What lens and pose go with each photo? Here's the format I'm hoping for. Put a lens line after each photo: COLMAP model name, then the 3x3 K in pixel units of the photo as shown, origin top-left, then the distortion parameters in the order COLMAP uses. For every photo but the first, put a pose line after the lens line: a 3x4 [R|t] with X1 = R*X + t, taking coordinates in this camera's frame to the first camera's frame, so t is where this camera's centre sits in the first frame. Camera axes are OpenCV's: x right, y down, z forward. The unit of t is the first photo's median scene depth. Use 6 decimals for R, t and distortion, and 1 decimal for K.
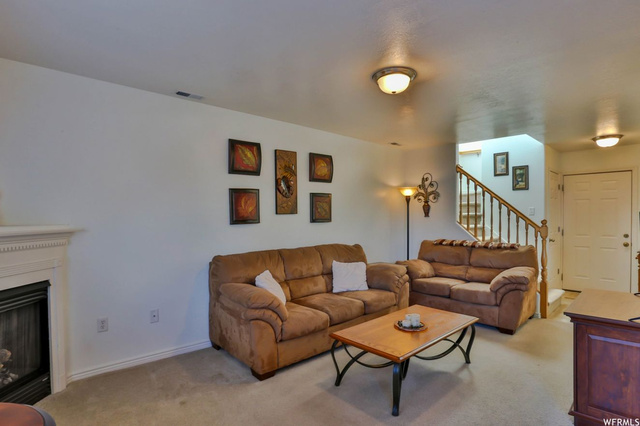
lens RADIAL K [[335.6, 0, 320.6], [0, 335.6, 221.8], [0, 0, 1]] dist [-0.065559, 0.000234]
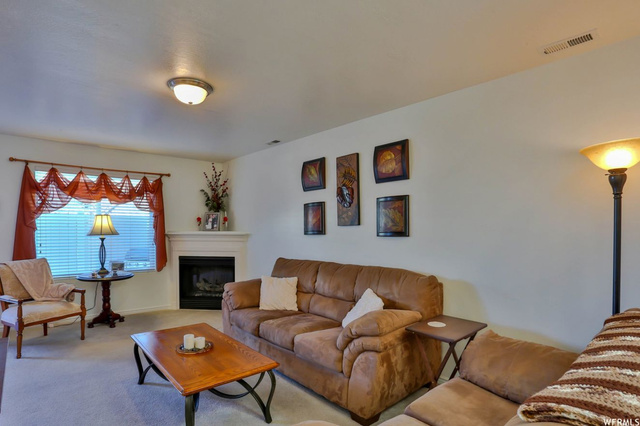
lens RADIAL K [[335.6, 0, 320.6], [0, 335.6, 221.8], [0, 0, 1]] dist [-0.065559, 0.000234]
pose [[-0.020037, -0.007120, -0.999774, 0.816610], [-0.011070, 0.999915, -0.006899, -0.026624], [0.999738, 0.010929, -0.020114, 0.969226]]
